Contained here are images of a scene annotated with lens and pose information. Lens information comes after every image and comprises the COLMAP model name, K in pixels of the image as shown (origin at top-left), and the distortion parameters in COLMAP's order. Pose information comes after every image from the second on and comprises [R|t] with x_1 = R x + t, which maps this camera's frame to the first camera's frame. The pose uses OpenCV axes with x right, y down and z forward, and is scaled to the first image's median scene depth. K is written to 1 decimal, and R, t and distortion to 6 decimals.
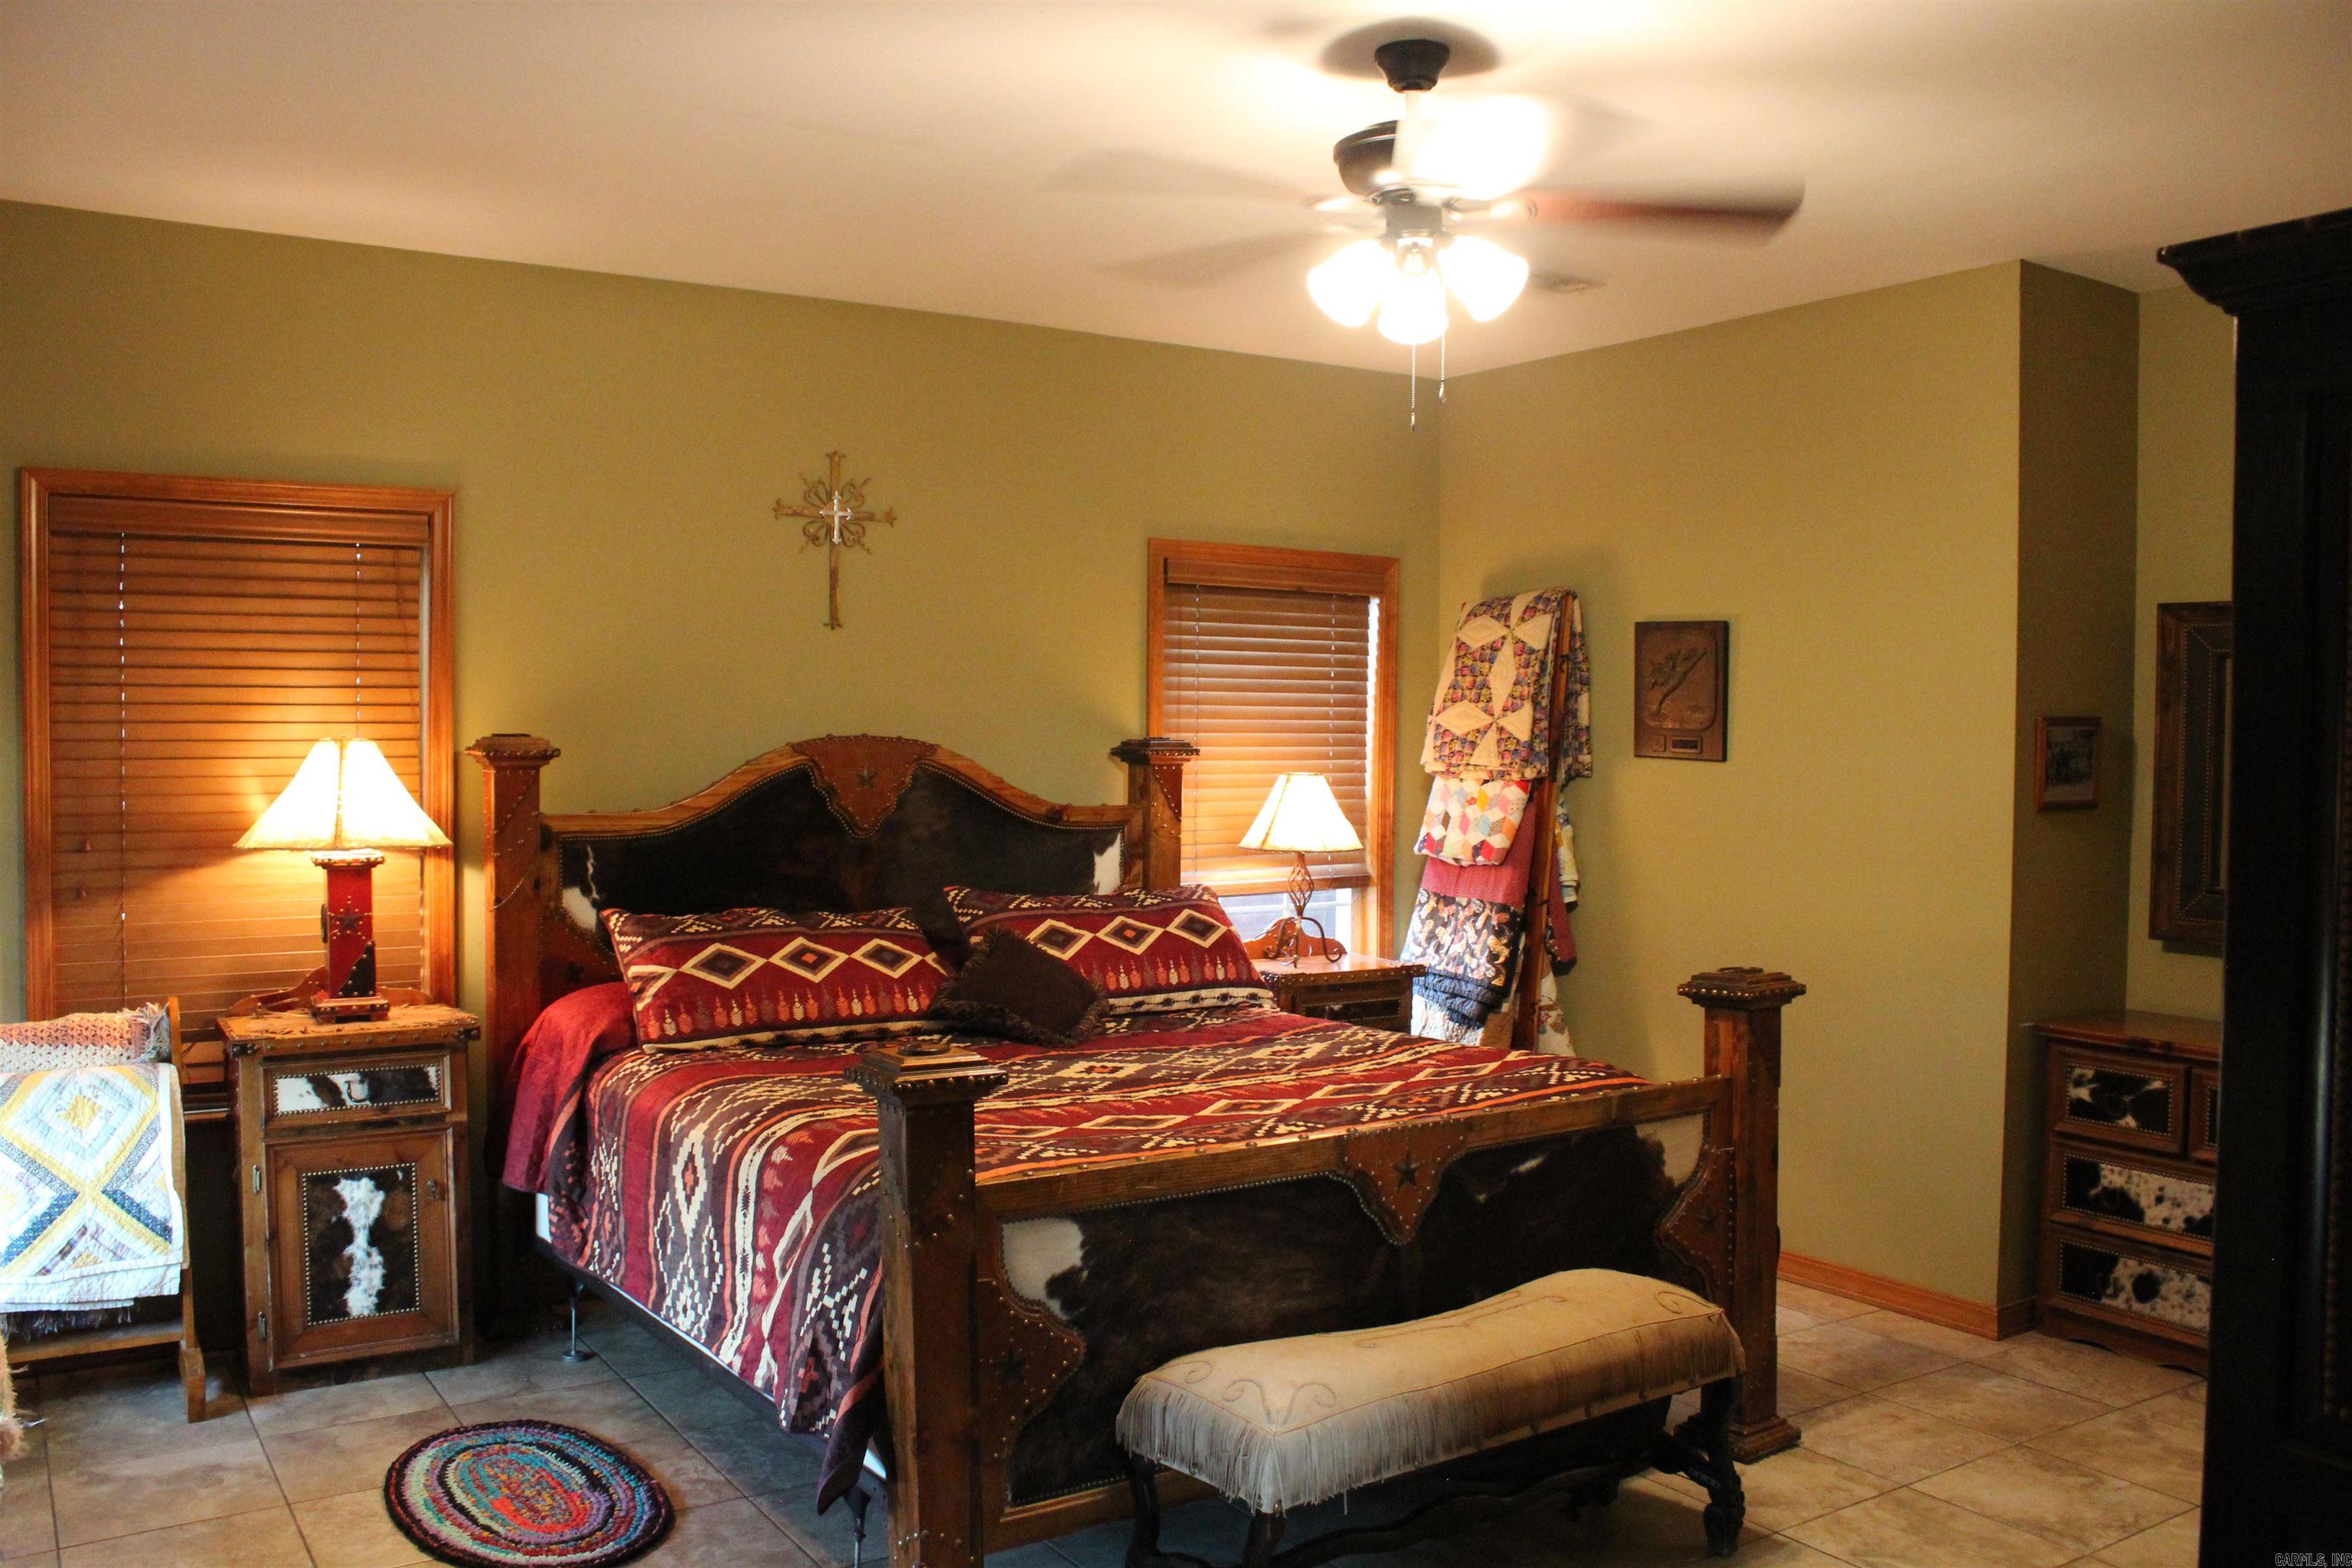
lens RADIAL K [[1950.5, 0, 1157.8], [0, 1950.5, 790.0], [0, 0, 1]] dist [-0.166168, 0.148270]
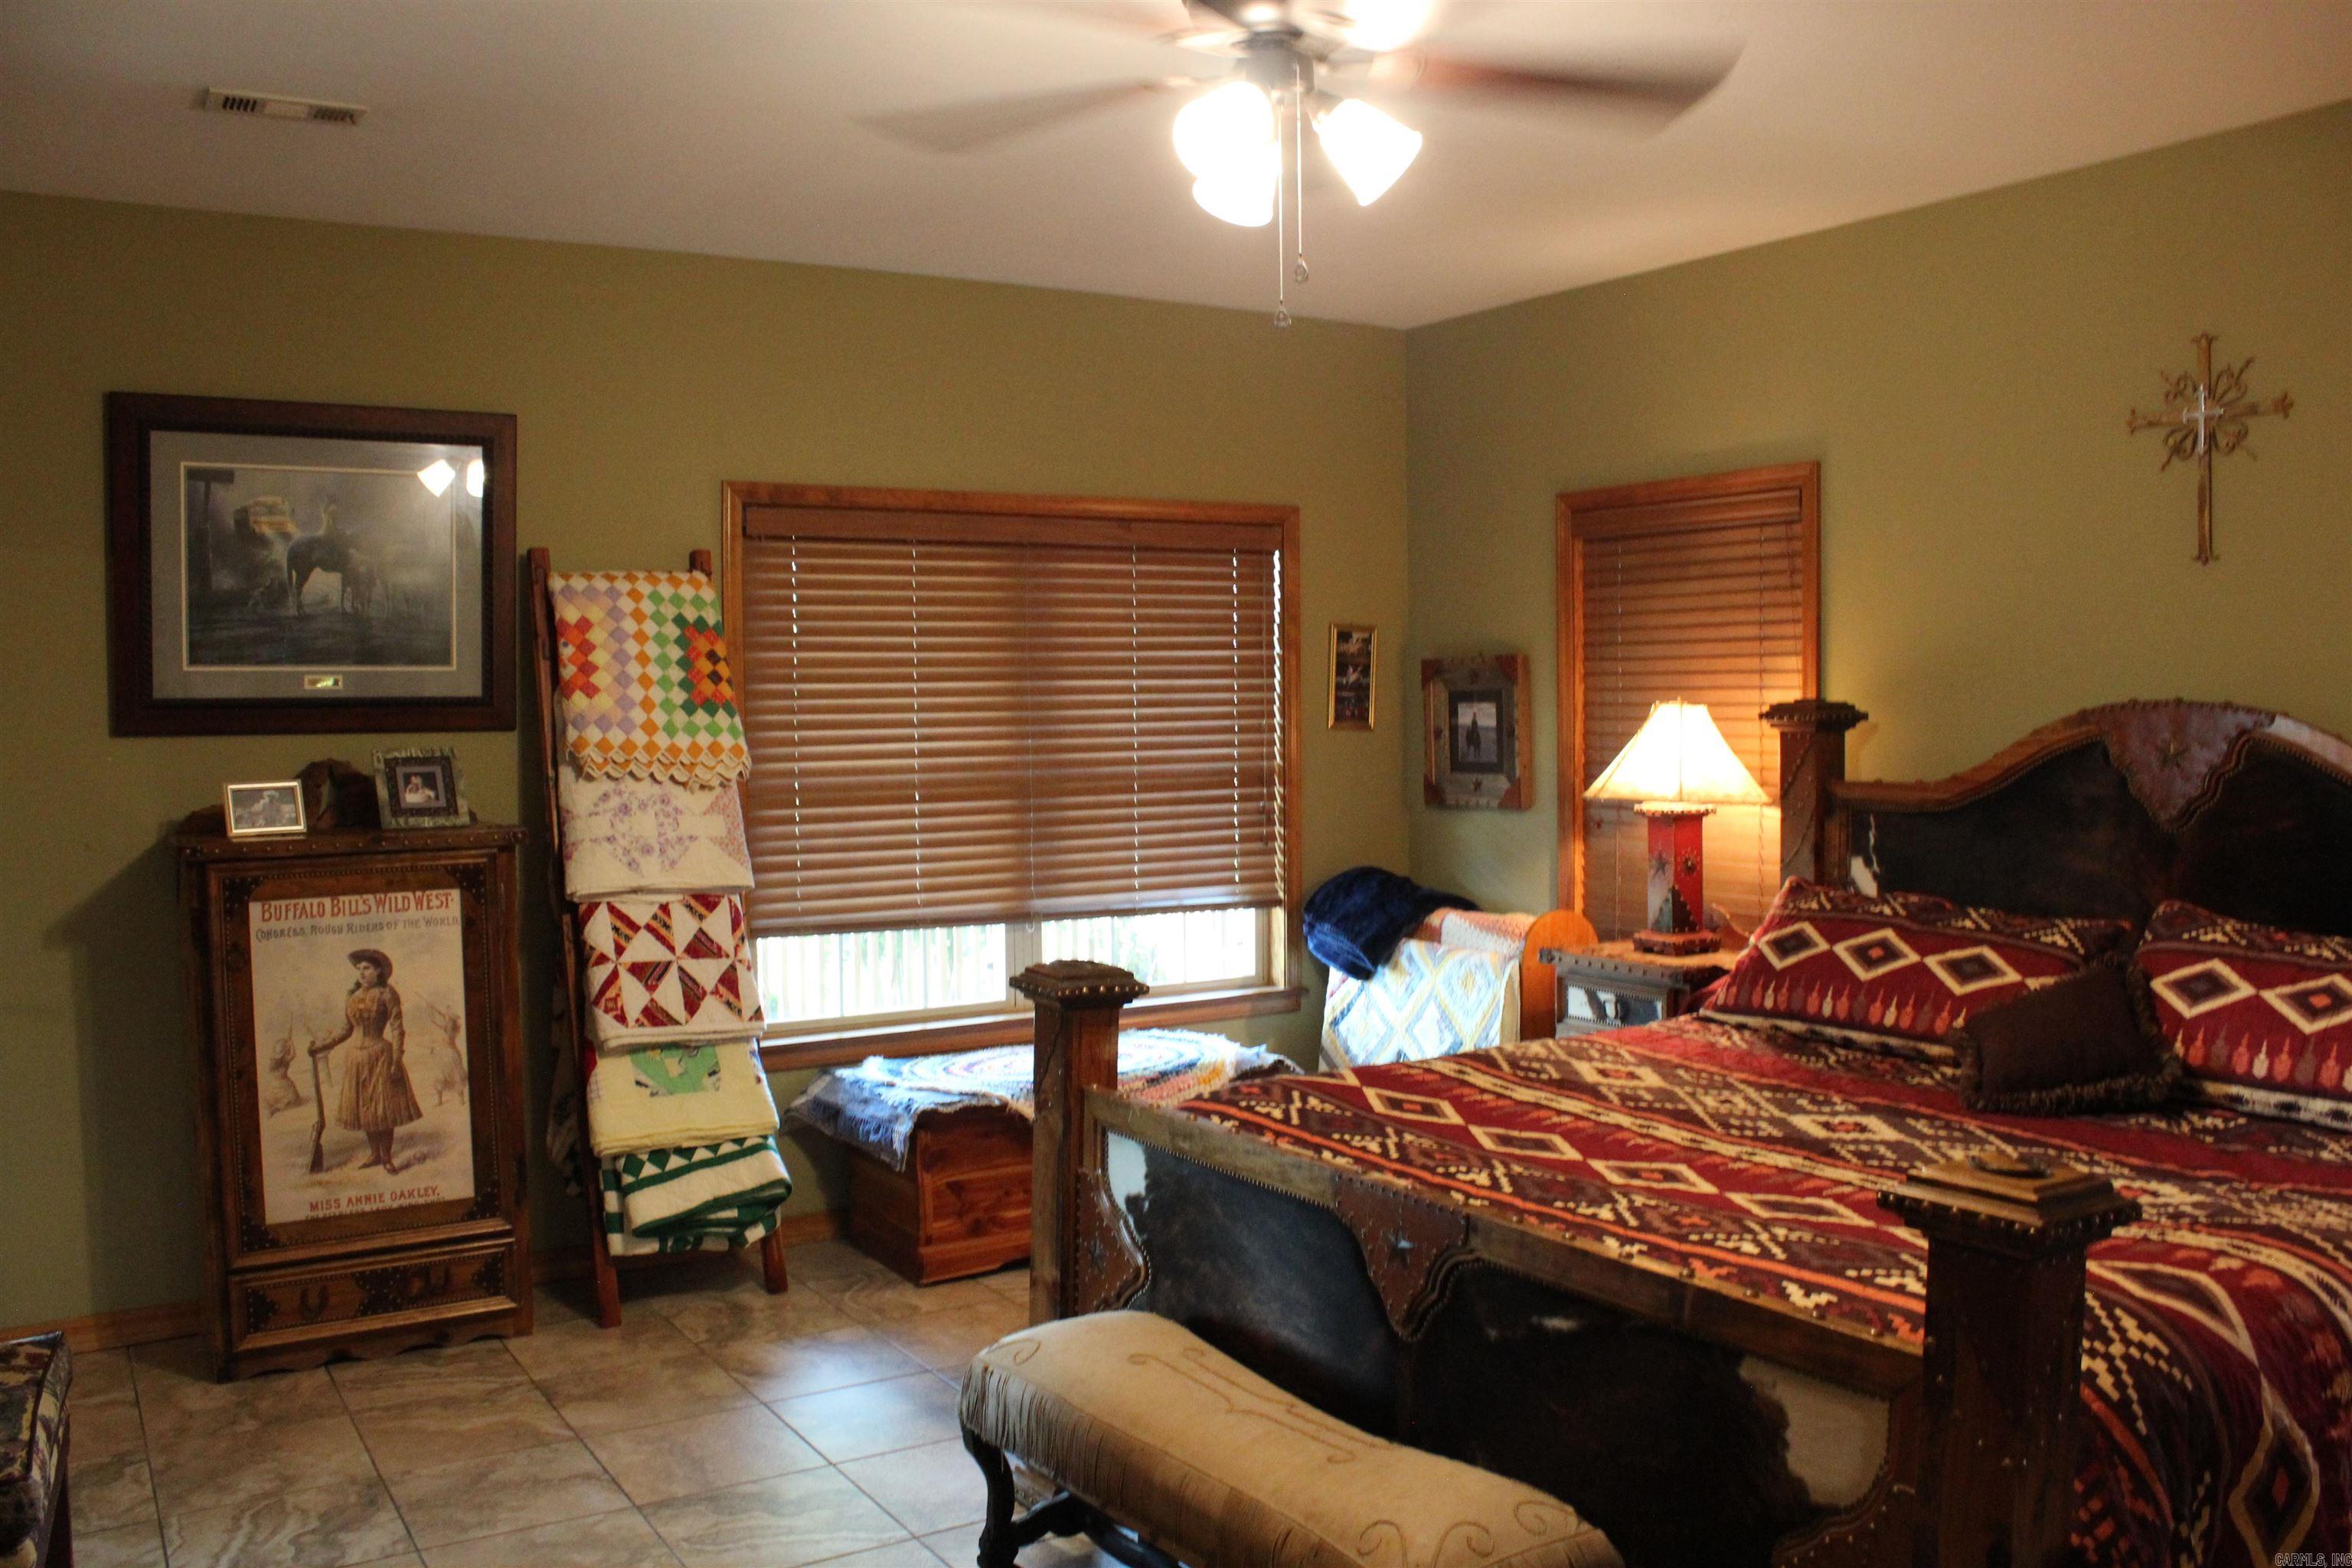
lens RADIAL K [[1950.5, 0, 1157.8], [0, 1950.5, 790.0], [0, 0, 1]] dist [-0.166168, 0.148270]
pose [[-0.019917, 0.042116, -0.998914, 0.688514], [-0.025982, 0.998753, 0.042627, -0.015526], [0.999464, 0.026803, -0.018798, 0.689653]]
